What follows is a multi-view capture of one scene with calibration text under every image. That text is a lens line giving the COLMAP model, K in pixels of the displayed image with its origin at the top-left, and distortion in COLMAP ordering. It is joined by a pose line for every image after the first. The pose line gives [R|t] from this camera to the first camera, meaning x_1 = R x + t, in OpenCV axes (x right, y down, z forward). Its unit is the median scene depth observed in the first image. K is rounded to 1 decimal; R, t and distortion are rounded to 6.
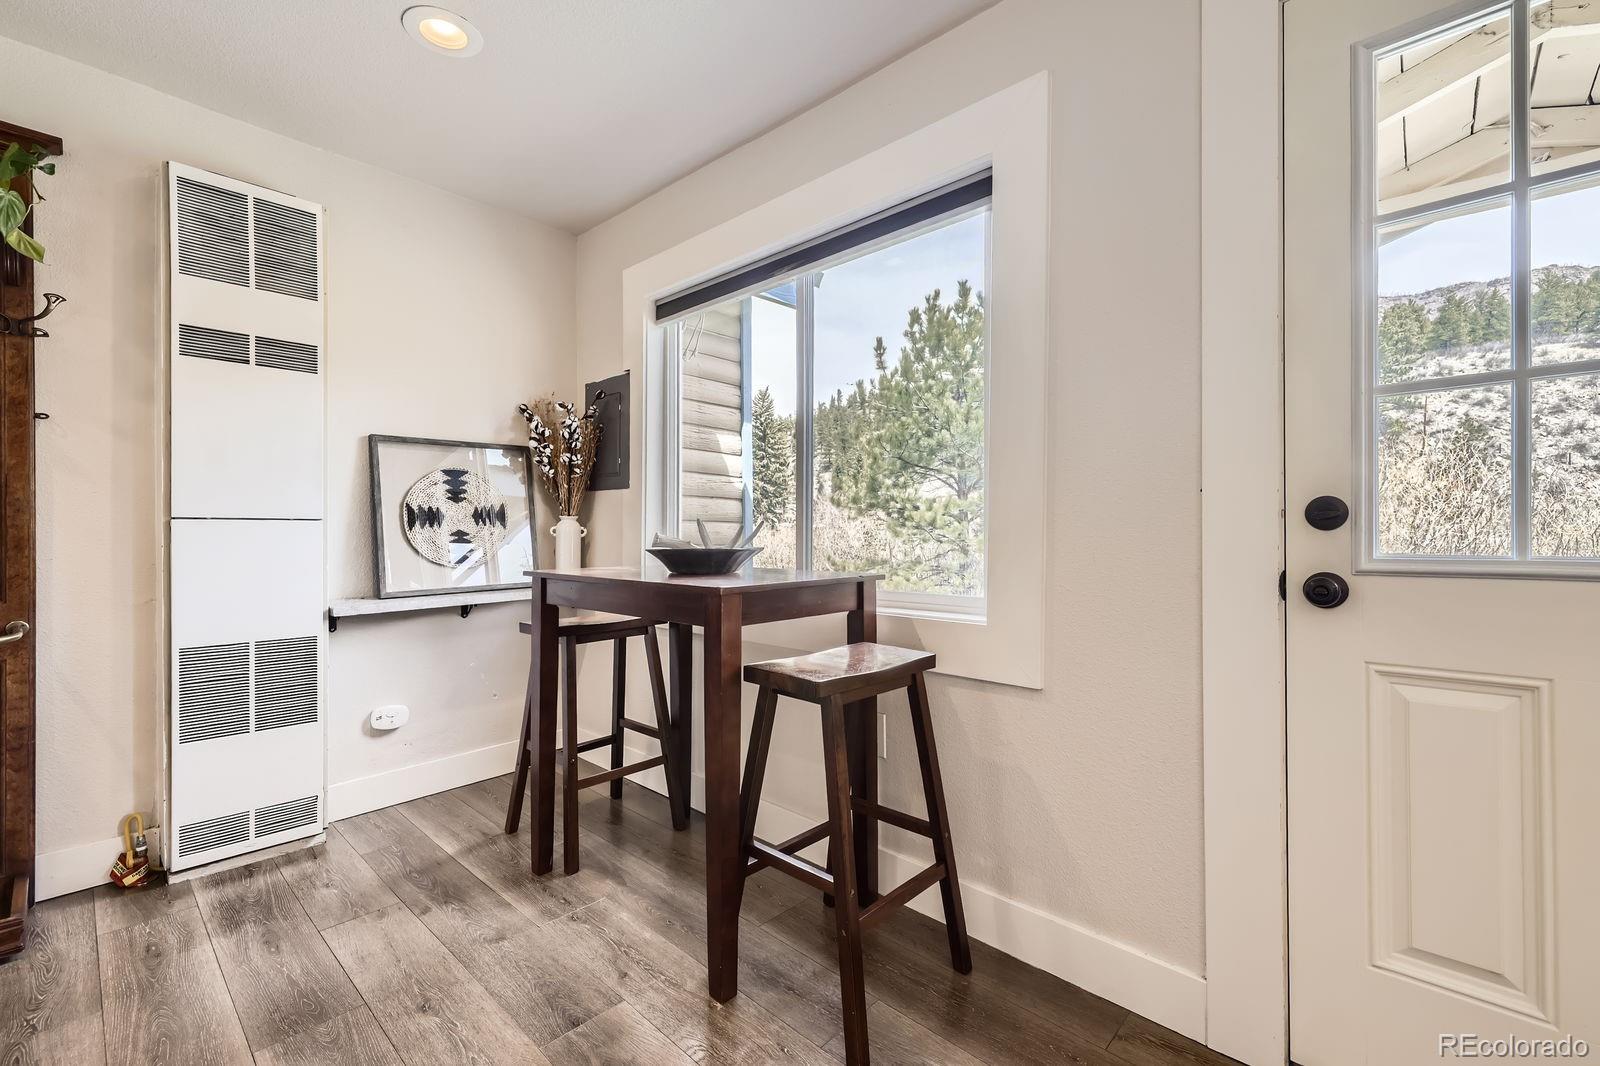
lens RADIAL K [[683.9, 0, 793.9], [0, 683.9, 531.0], [0, 0, 1]] dist [0.000941, 0.000207]
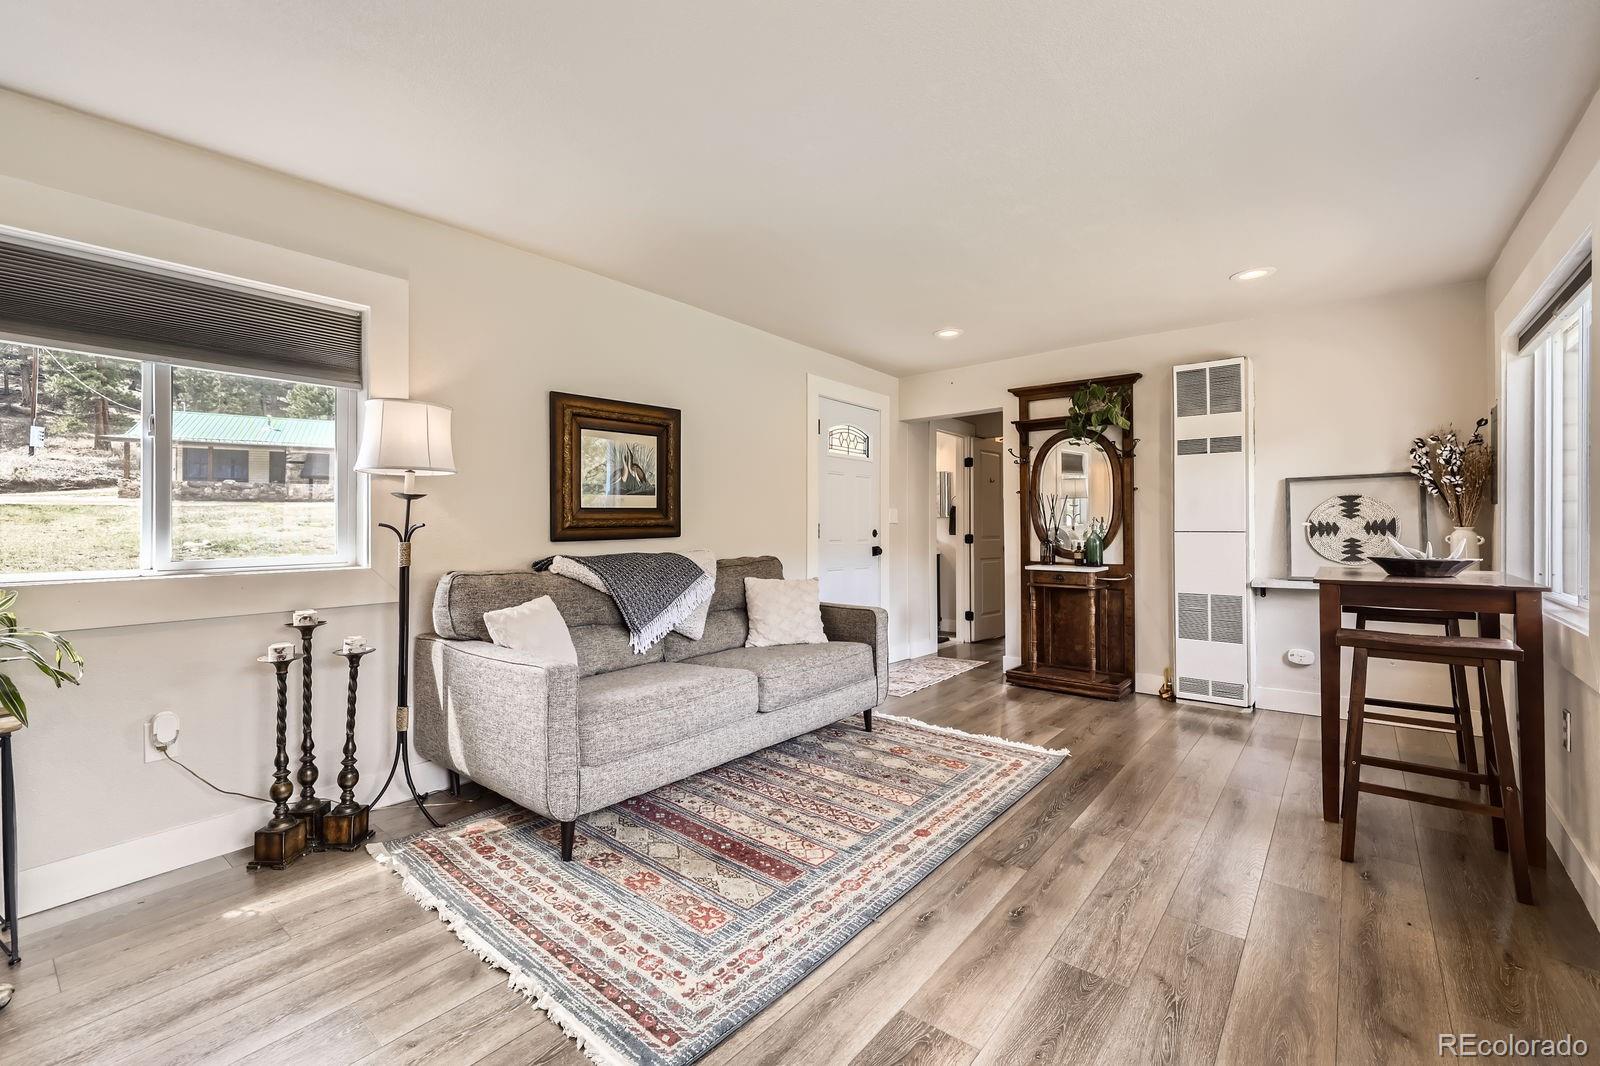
lens RADIAL K [[683.9, 0, 793.9], [0, 683.9, 531.0], [0, 0, 1]] dist [0.000941, 0.000207]
pose [[0.071547, 0.009020, -0.997396, 0.996611], [0.004266, 0.999947, 0.009349, -0.040074], [0.997428, -0.004924, 0.071505, -0.301511]]
